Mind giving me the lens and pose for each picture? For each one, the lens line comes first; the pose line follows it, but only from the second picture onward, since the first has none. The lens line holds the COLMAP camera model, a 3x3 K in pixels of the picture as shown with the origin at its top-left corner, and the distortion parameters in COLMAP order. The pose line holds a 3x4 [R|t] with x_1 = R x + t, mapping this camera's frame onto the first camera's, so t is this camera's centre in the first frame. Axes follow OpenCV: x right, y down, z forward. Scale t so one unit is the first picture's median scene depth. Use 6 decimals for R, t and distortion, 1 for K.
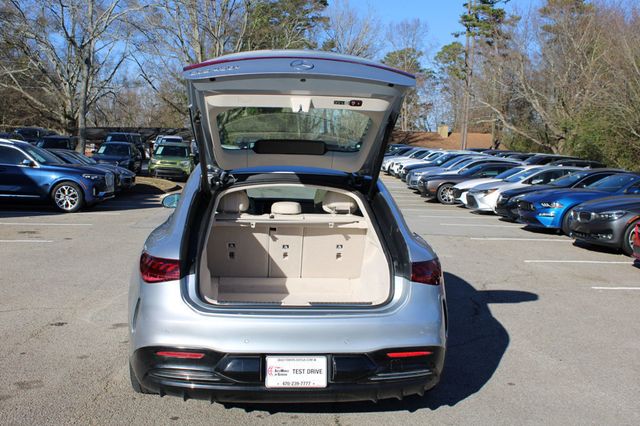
lens RADIAL K [[731.6, 0, 320.0], [0, 731.6, 213.0], [0, 0, 1]] dist [-0.115767, 0.164080]
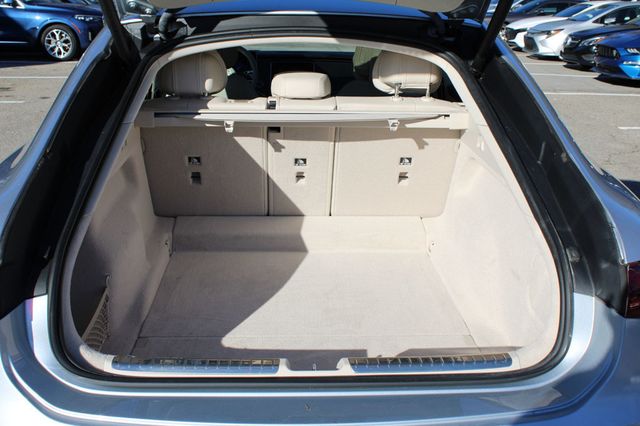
lens RADIAL K [[731.6, 0, 320.0], [0, 731.6, 213.0], [0, 0, 1]] dist [-0.115767, 0.164080]
pose [[0.999083, 0.004303, -0.042593, -0.011166], [0.005008, 0.976356, 0.216111, -0.028559], [0.042516, -0.216126, 0.975439, 0.487881]]
